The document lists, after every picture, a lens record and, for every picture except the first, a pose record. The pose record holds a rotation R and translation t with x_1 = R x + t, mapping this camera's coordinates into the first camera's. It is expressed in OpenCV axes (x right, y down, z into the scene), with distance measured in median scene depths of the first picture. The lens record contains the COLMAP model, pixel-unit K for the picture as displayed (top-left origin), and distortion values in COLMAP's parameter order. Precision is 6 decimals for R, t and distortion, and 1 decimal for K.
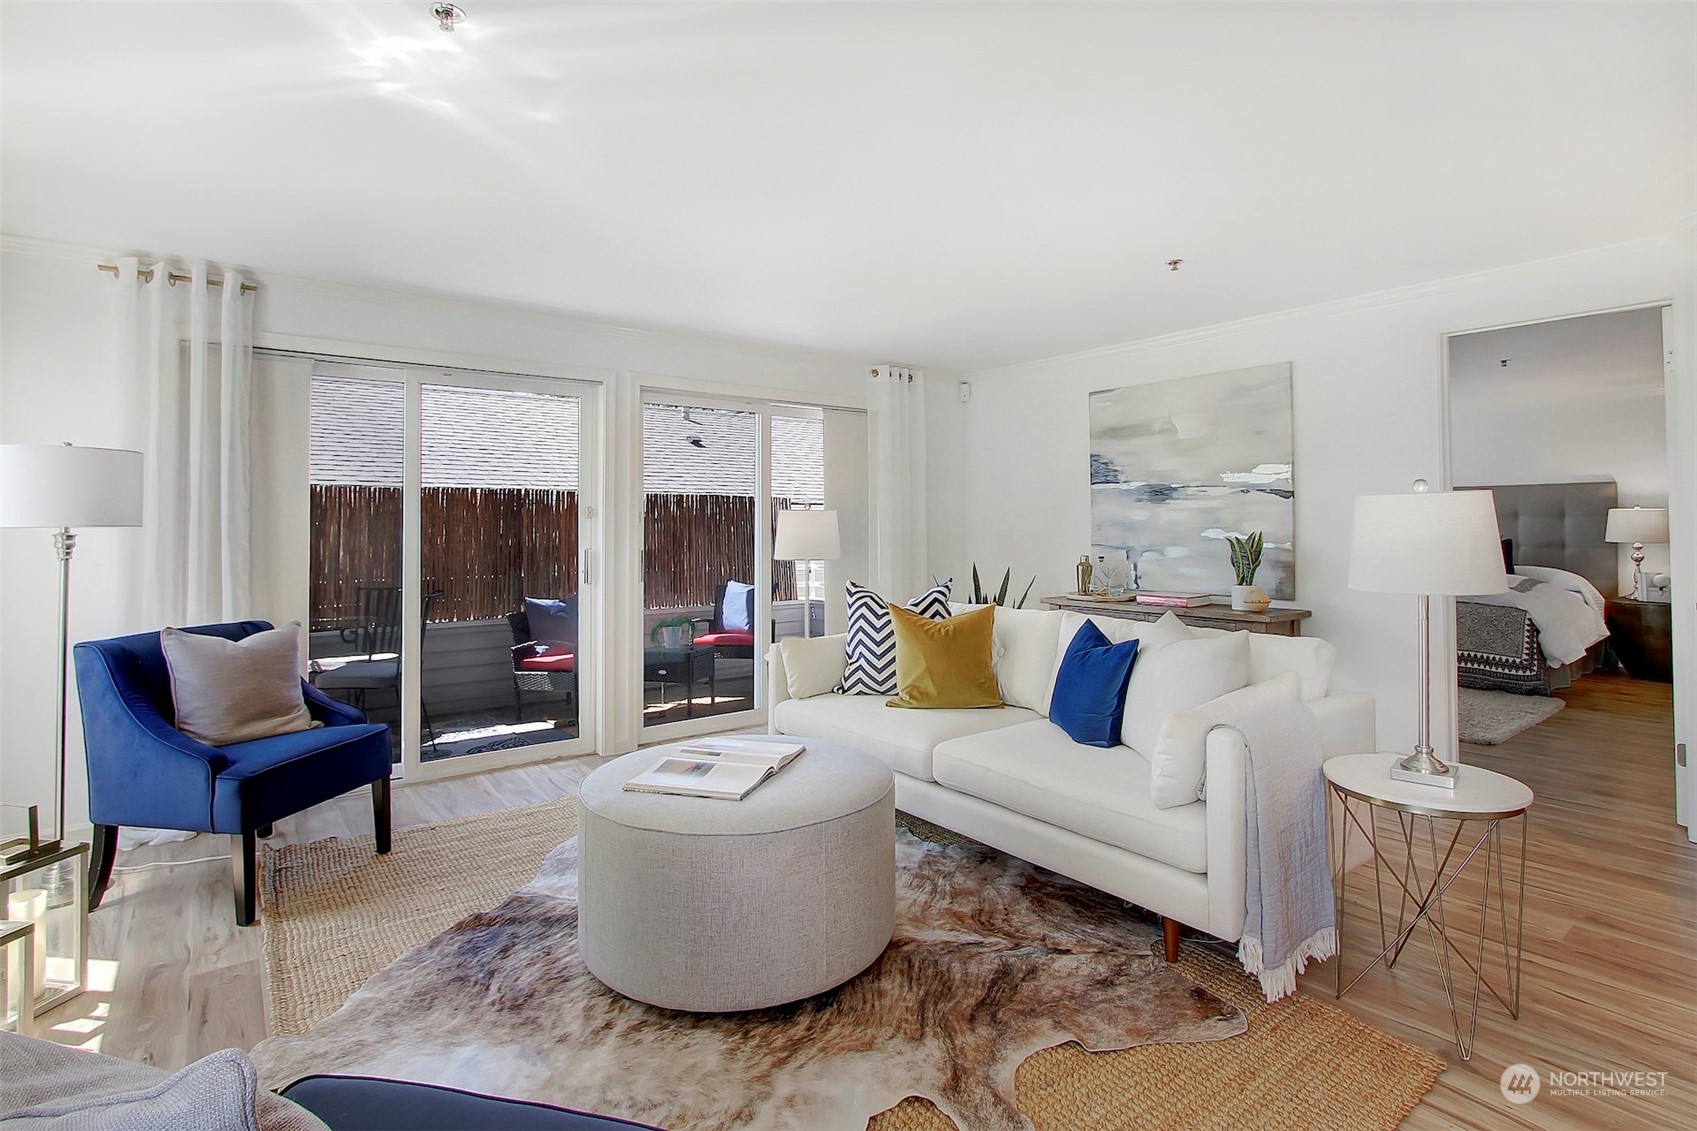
lens RADIAL K [[807.3, 0, 848.5], [0, 807.3, 565.5], [0, 0, 1]] dist [0.001683, 0.000531]
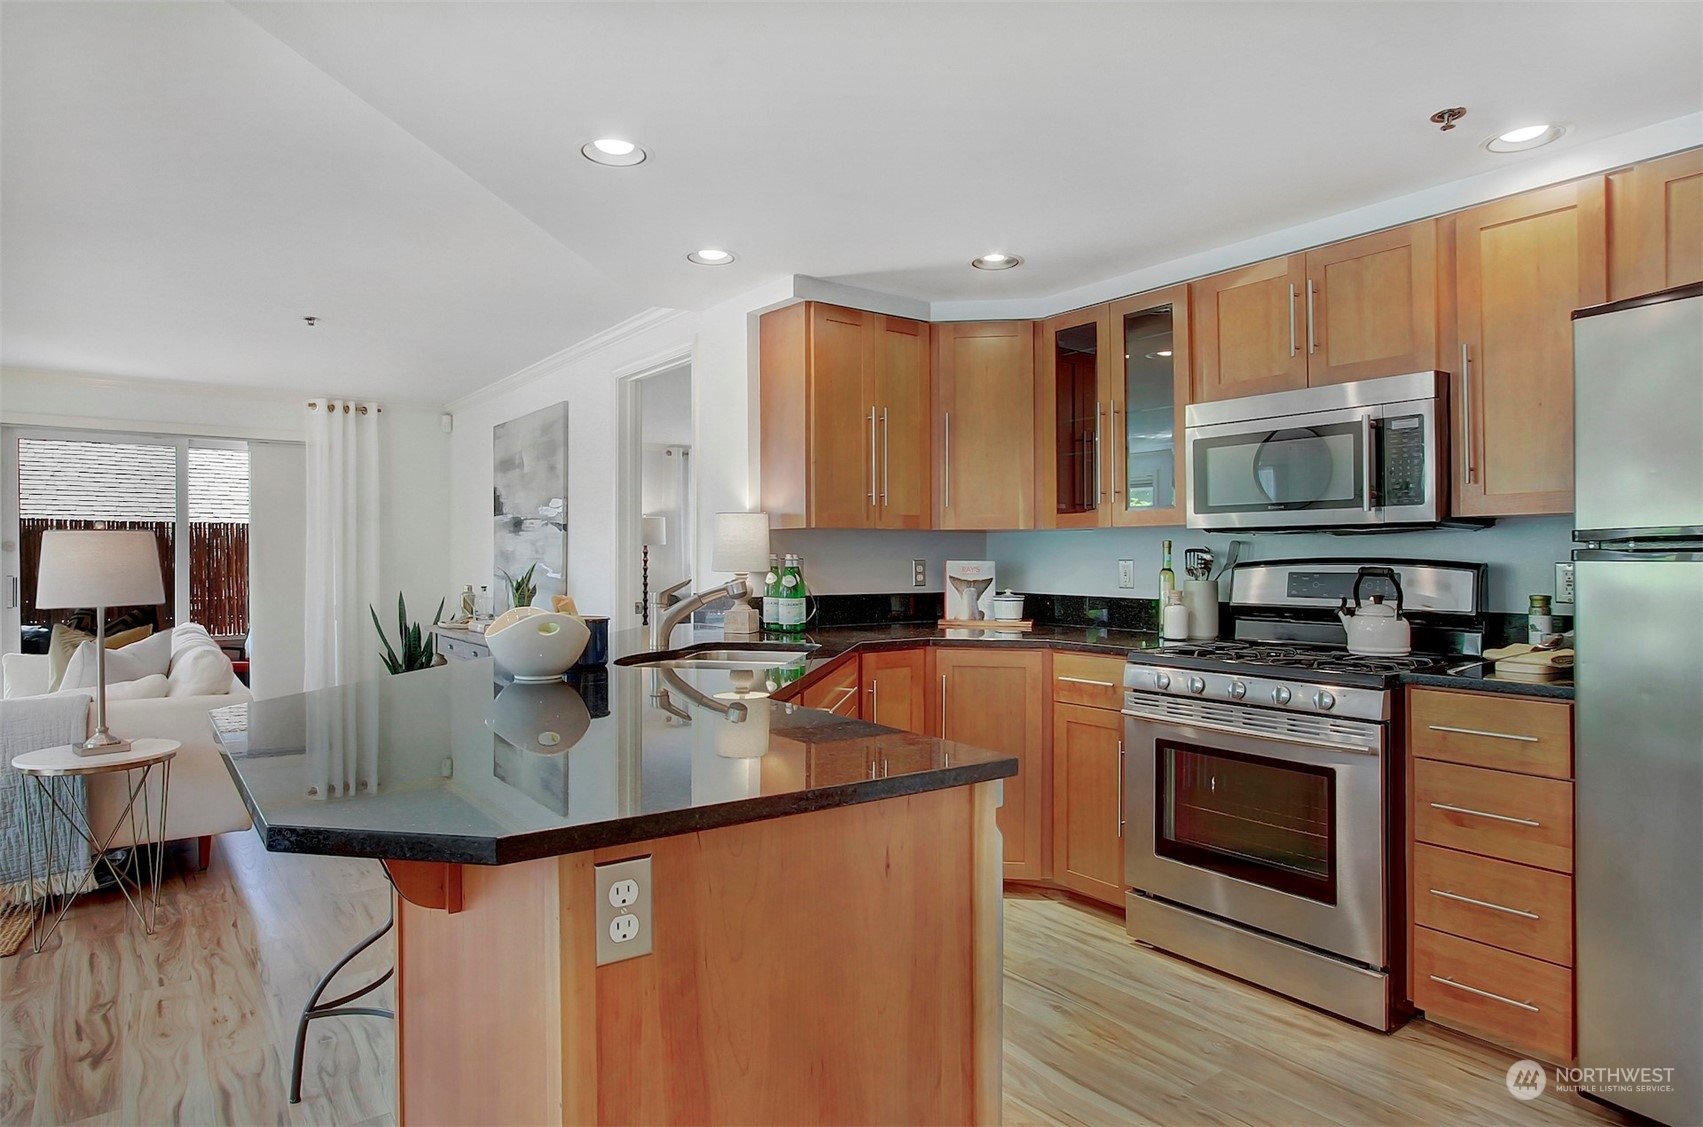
lens RADIAL K [[986.6, 0, 851.5], [0, 986.6, 563.5], [0, 0, 1]] dist [-0.009003, -0.000764]
pose [[0.999955, 0.003178, -0.008978, 0.892648], [-0.003650, 0.998584, -0.053070, 0.024148], [0.008797, 0.053101, 0.998550, -0.259284]]
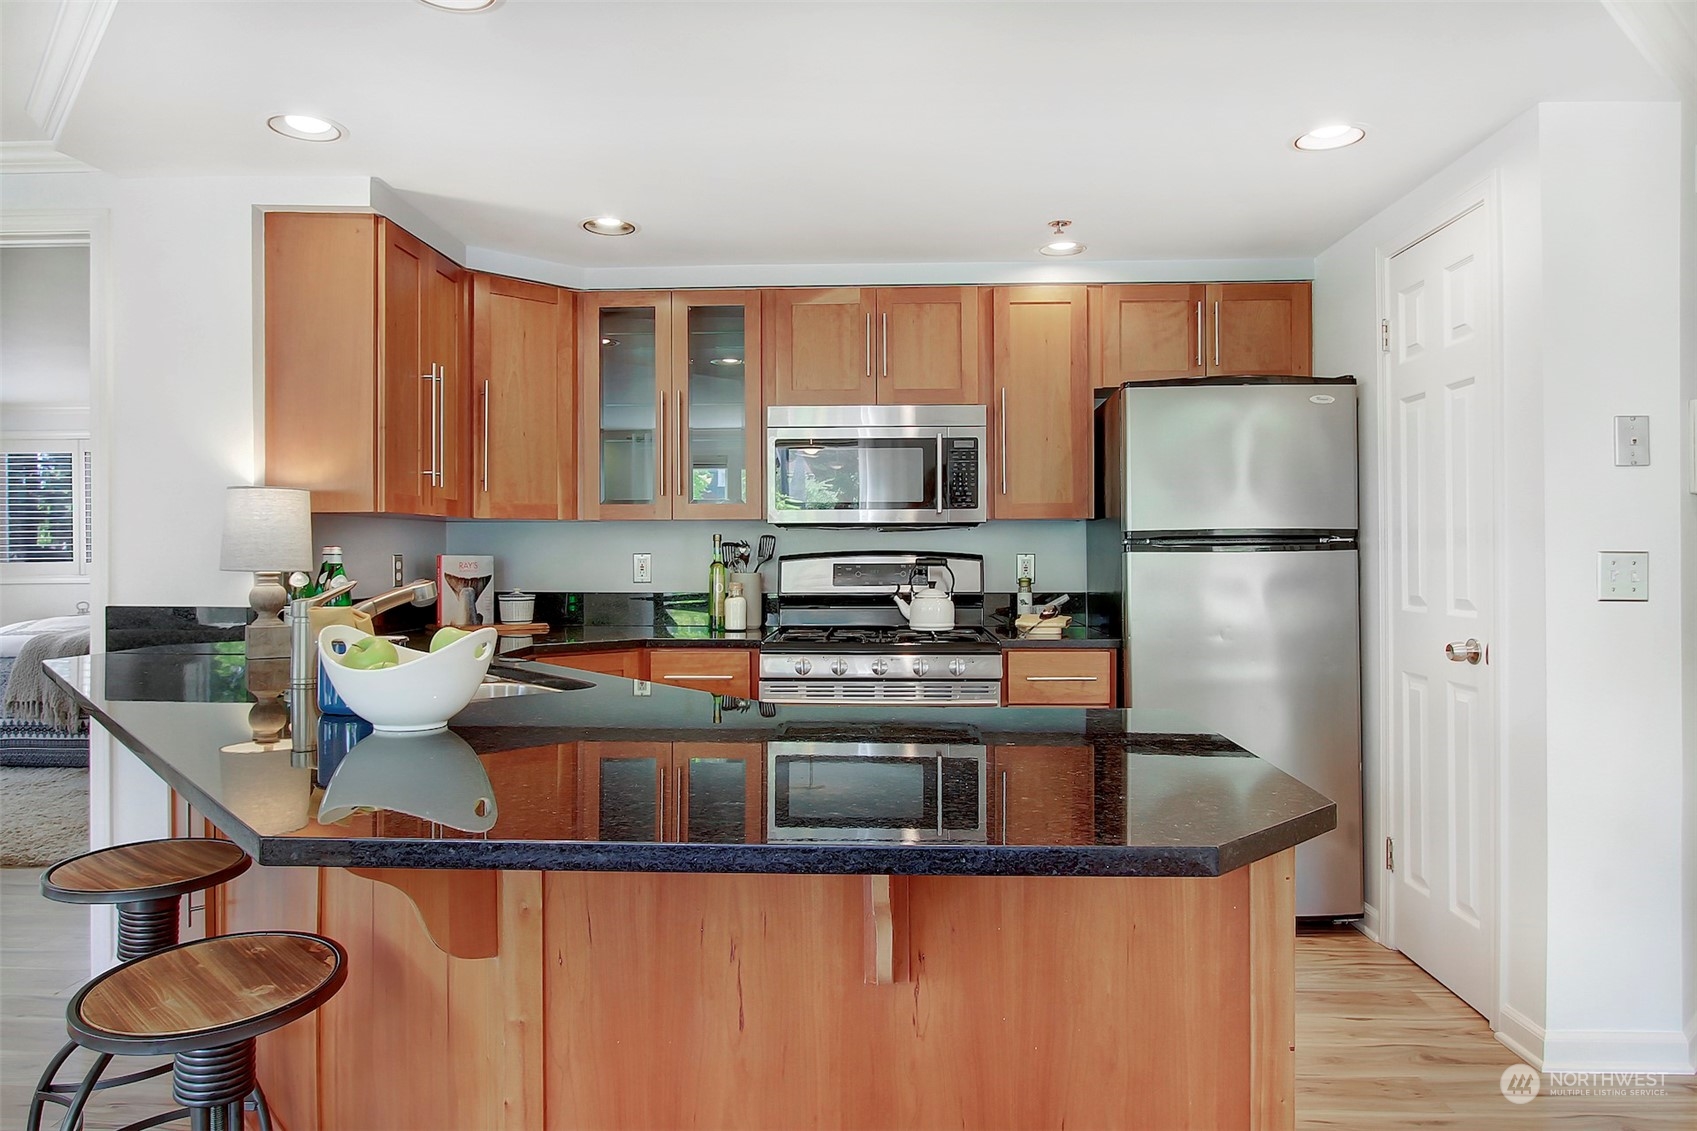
lens RADIAL K [[1080.4, 0, 851.1], [0, 1080.4, 547.5], [0, 0, 1]] dist [-0.022995, 0.000085]
pose [[0.625215, 0.006325, 0.780427, 0.498052], [0.046712, 0.997871, -0.045510, 0.018539], [-0.779053, 0.064909, 0.623589, -0.095779]]
